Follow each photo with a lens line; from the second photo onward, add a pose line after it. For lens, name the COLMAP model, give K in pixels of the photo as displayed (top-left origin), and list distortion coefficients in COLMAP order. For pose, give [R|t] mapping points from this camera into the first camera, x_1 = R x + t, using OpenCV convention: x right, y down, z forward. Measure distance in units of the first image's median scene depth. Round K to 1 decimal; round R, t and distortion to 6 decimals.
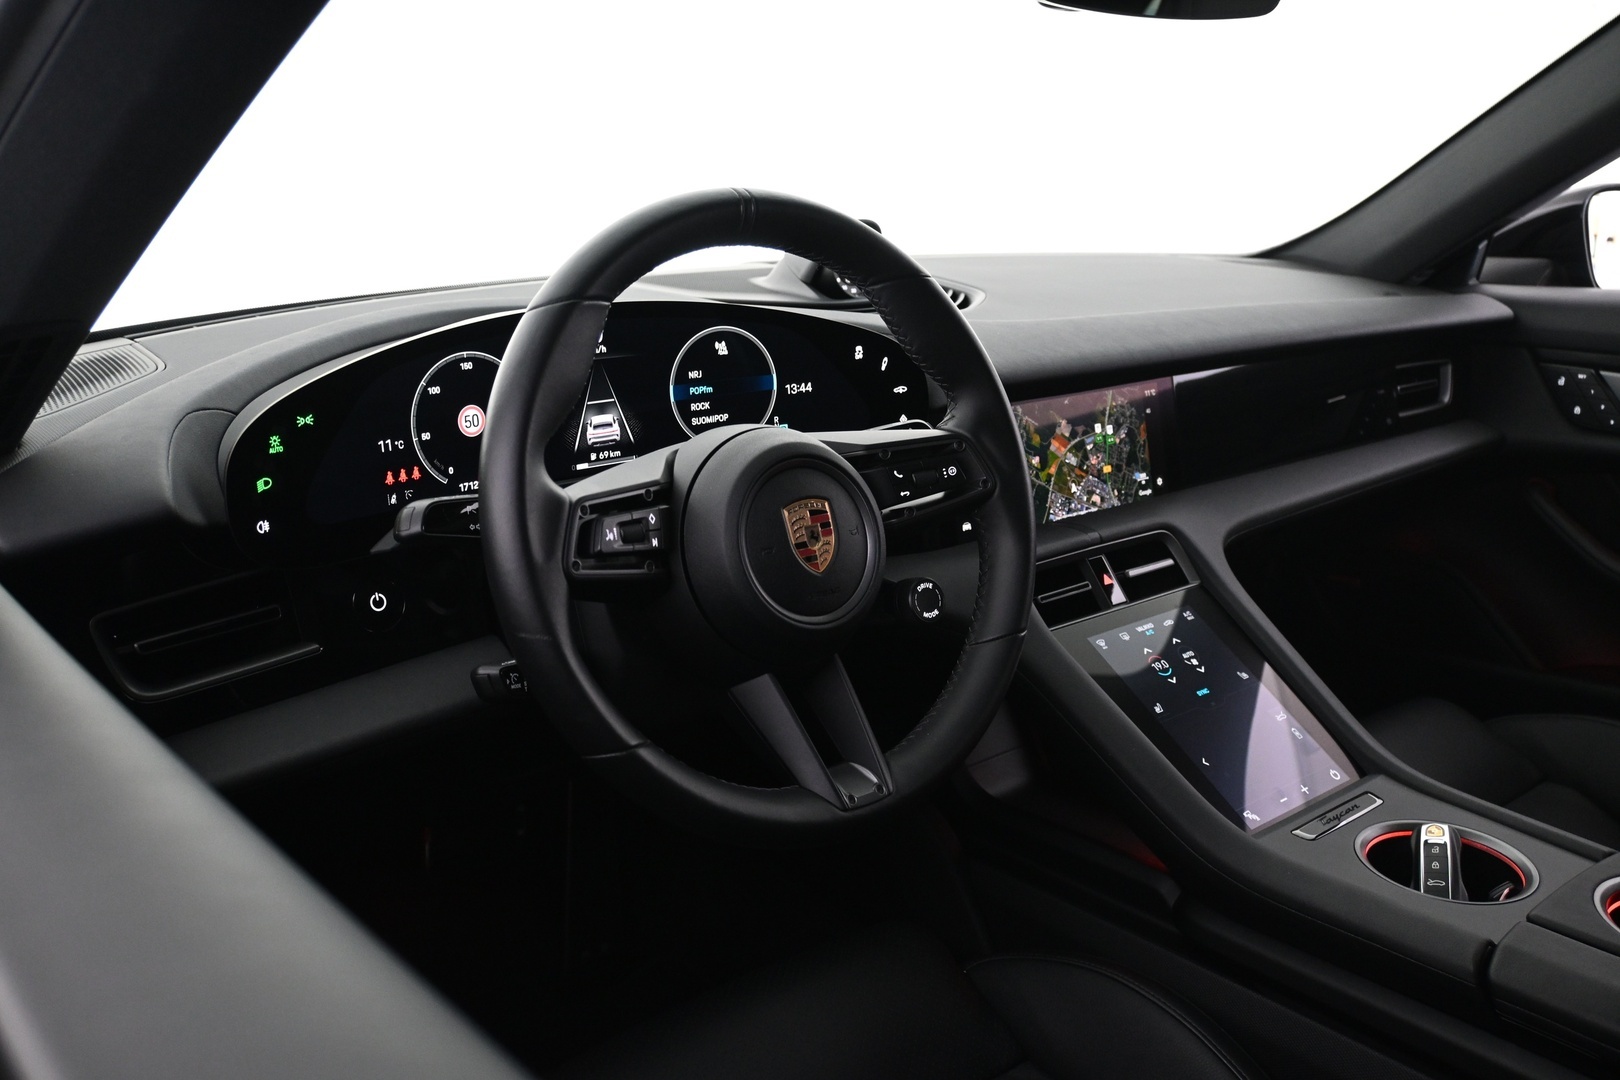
lens RADIAL K [[1385.6, 0, 809.9], [0, 1385.6, 544.4], [0, 0, 1]] dist [-0.054657, -0.001843]
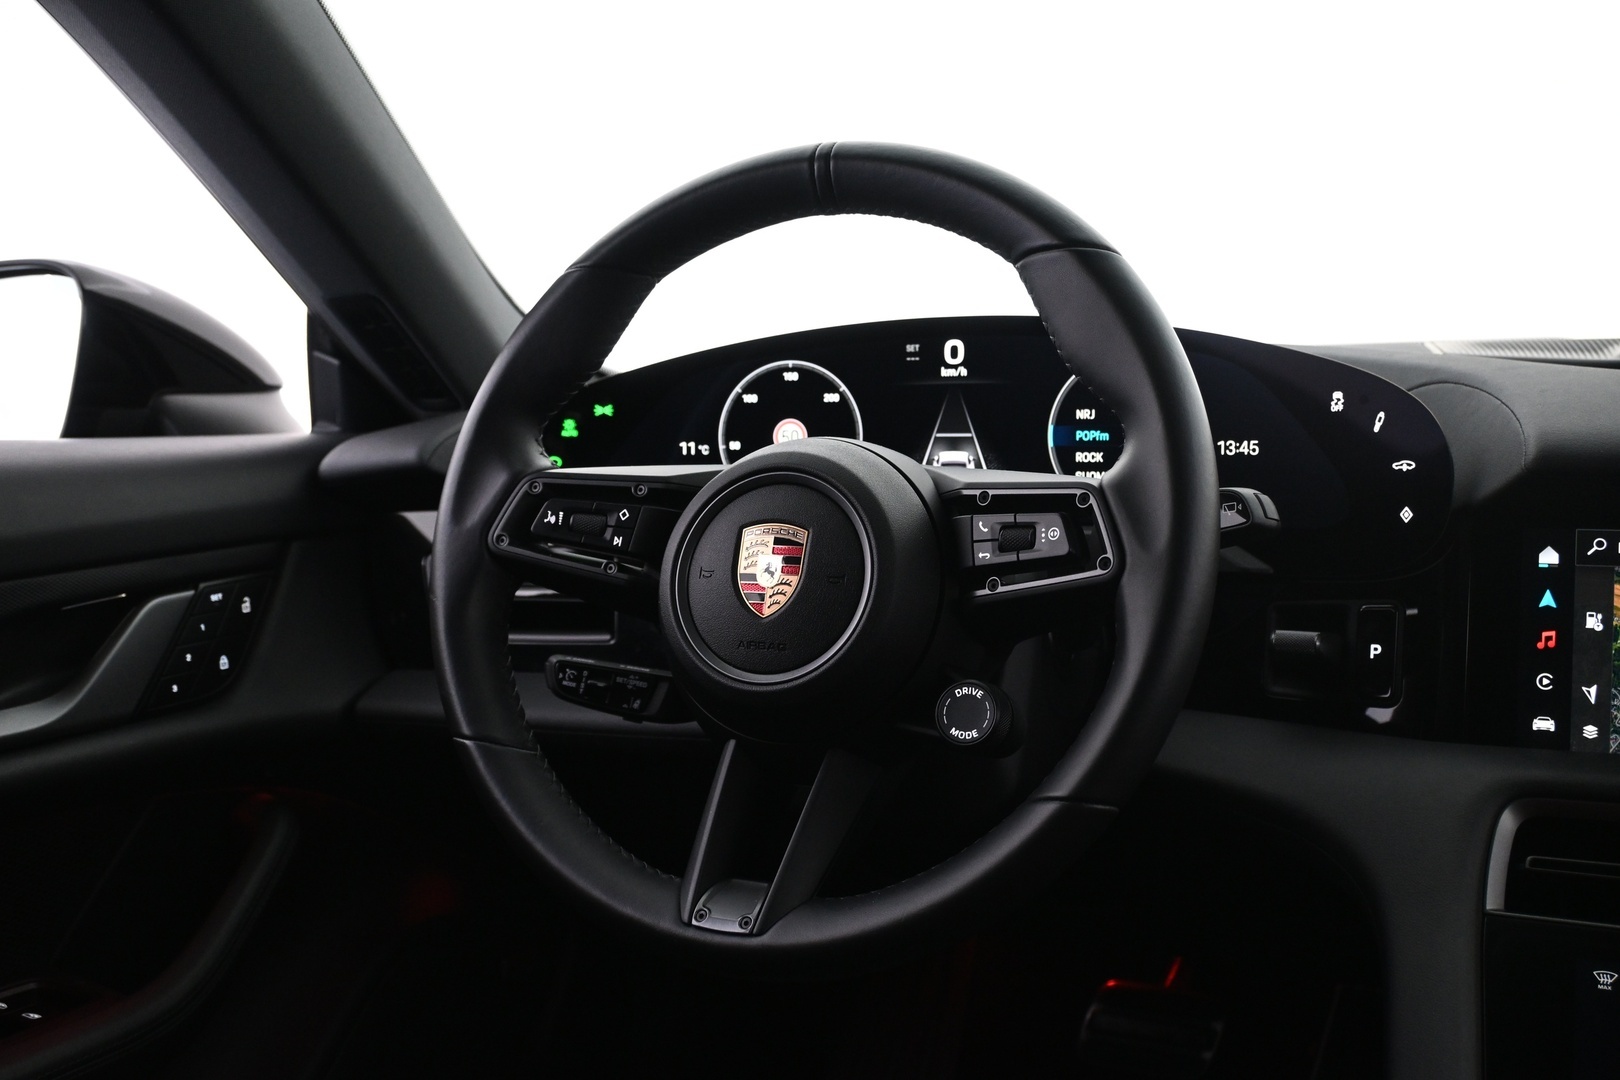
lens RADIAL K [[1650.9, 0, 804.1], [0, 1650.9, 534.2], [0, 0, 1]] dist [-0.004896, 0.000000]
pose [[0.428592, 0.090242, -0.898980, 0.642983], [-0.221990, 0.975016, -0.007960, -0.017225], [0.875802, 0.202976, 0.437917, 0.468592]]
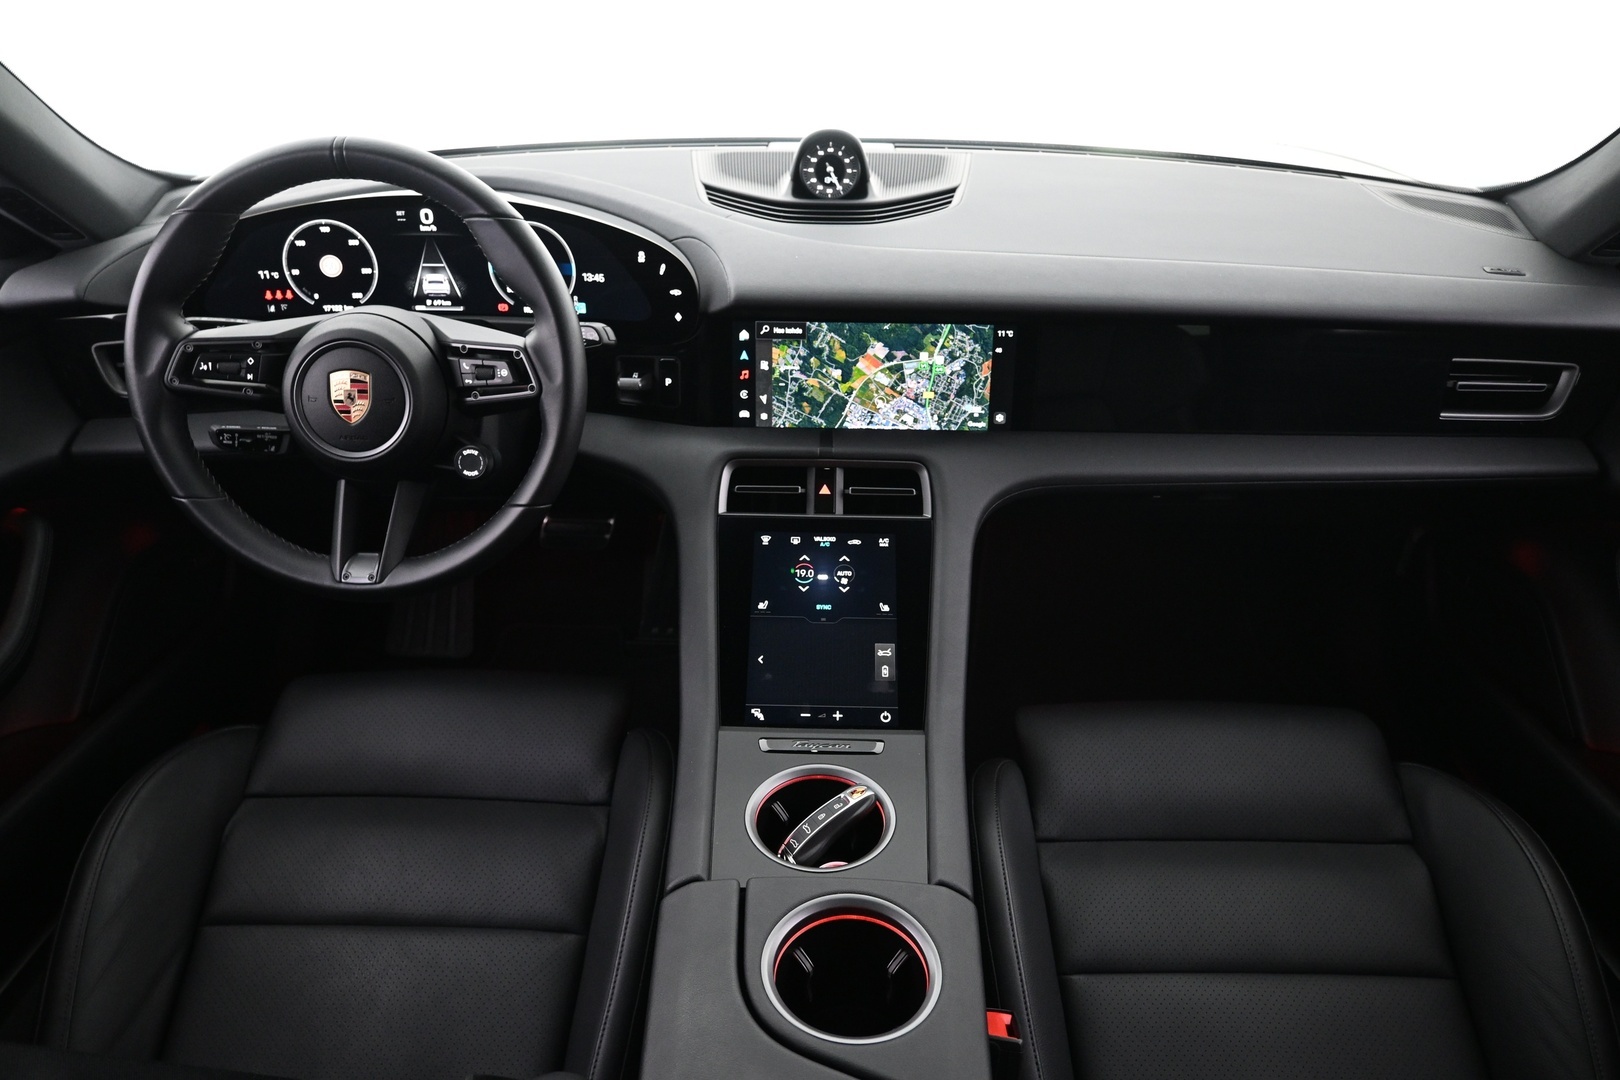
lens RADIAL K [[1080.1, 0, 809.9], [0, 1080.1, 541.4], [0, 0, 1]] dist [-0.018633, -0.000319]
pose [[0.765466, 0.324090, -0.555902, 0.795720], [-0.186559, 0.938574, 0.290300, -0.213841], [0.615839, -0.118507, 0.778908, 0.312890]]
